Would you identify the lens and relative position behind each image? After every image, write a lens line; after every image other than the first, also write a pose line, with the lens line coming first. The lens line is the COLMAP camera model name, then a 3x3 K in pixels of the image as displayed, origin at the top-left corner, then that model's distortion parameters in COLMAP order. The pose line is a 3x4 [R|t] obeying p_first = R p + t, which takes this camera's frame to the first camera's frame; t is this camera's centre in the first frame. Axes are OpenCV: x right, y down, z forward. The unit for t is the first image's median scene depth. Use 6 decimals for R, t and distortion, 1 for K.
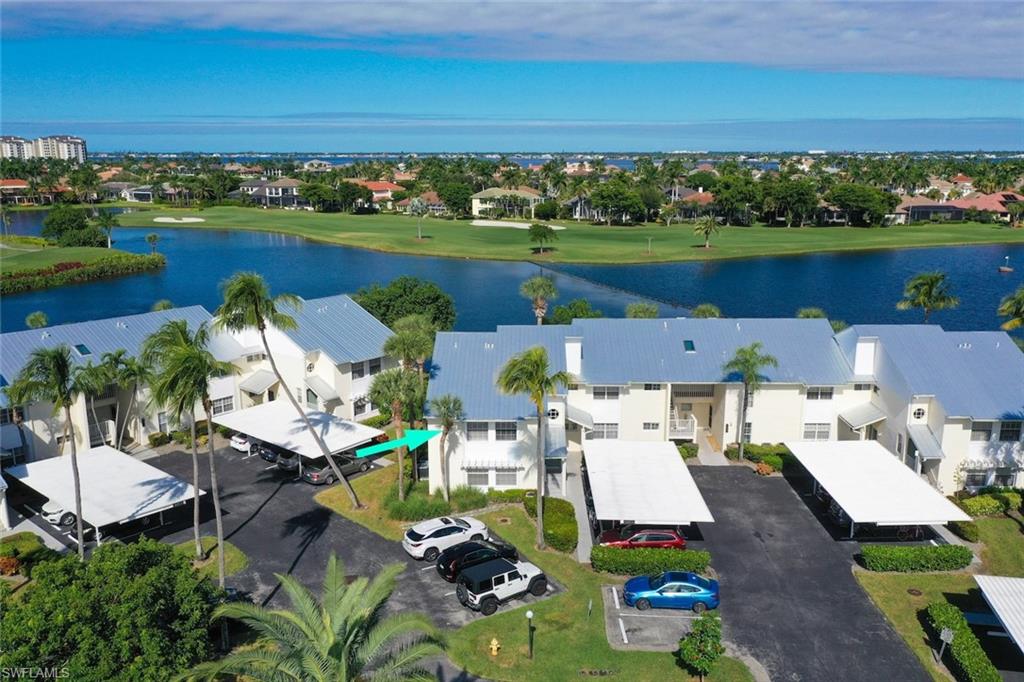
lens RADIAL K [[837.3, 0, 511.8], [0, 837.3, 338.7], [0, 0, 1]] dist [0.019222, 0.000920]
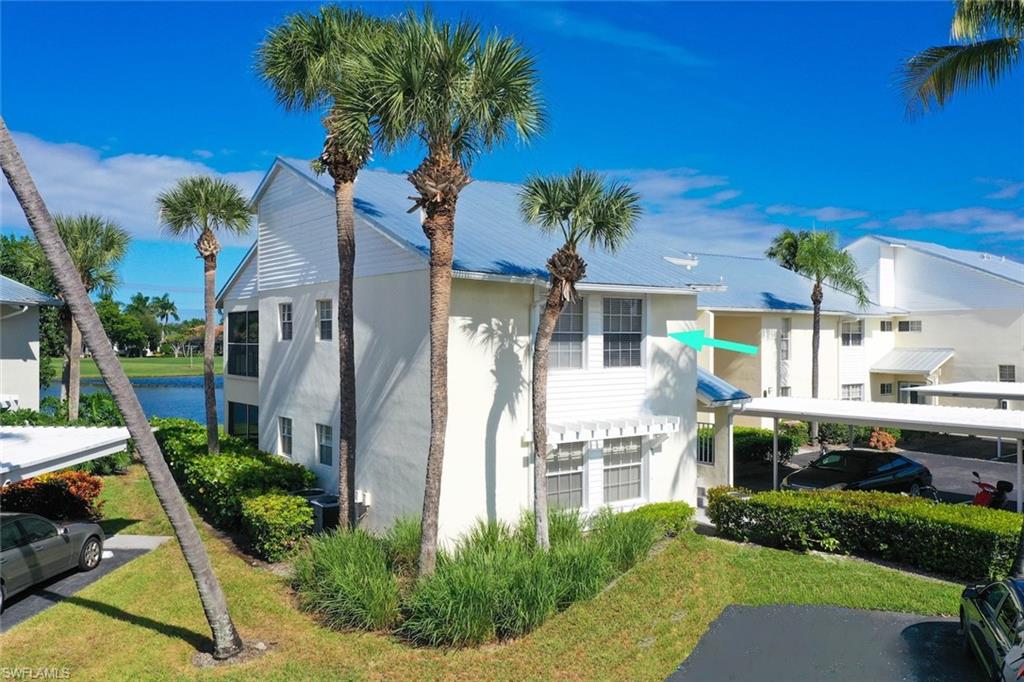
lens RADIAL K [[837.3, 0, 511.3], [0, 837.3, 347.5], [0, 0, 1]] dist [0.019222, 0.000920]
pose [[0.793602, -0.002909, 0.608430, -0.229977], [0.129410, 0.977915, -0.164119, 0.145515], [-0.594516, 0.208982, 0.776452, 0.657025]]
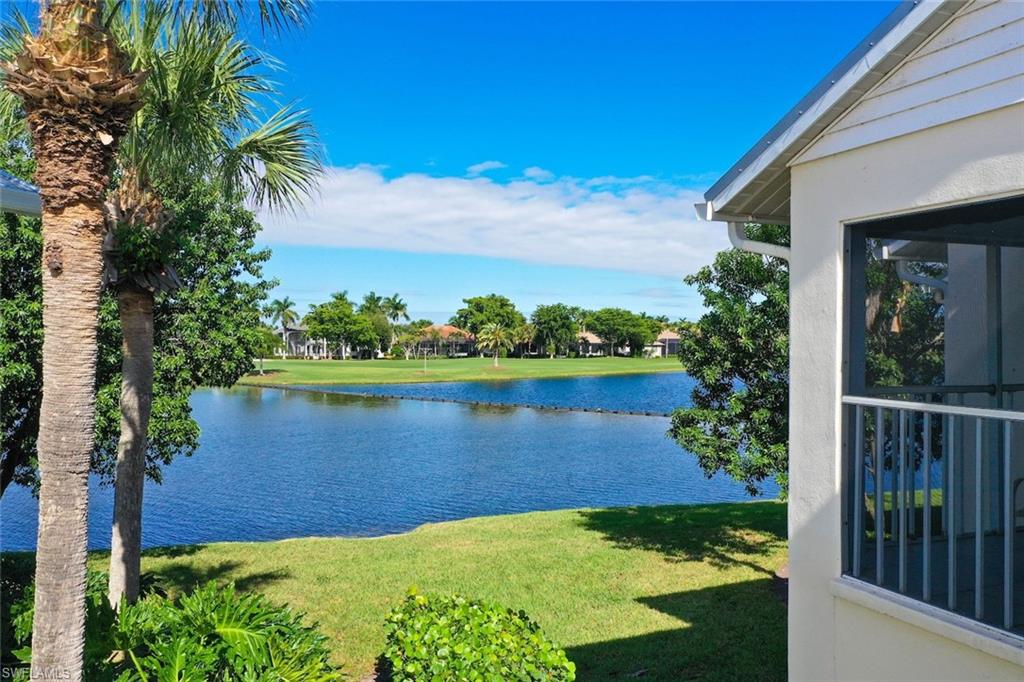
lens RADIAL K [[837.3, 0, 515.4], [0, 837.3, 339.1], [0, 0, 1]] dist [0.019222, 0.000920]
pose [[0.917977, 0.007373, 0.396565, -0.127591], [0.079088, 0.976346, -0.201228, 0.050393], [-0.388669, 0.216086, 0.895680, 1.067831]]
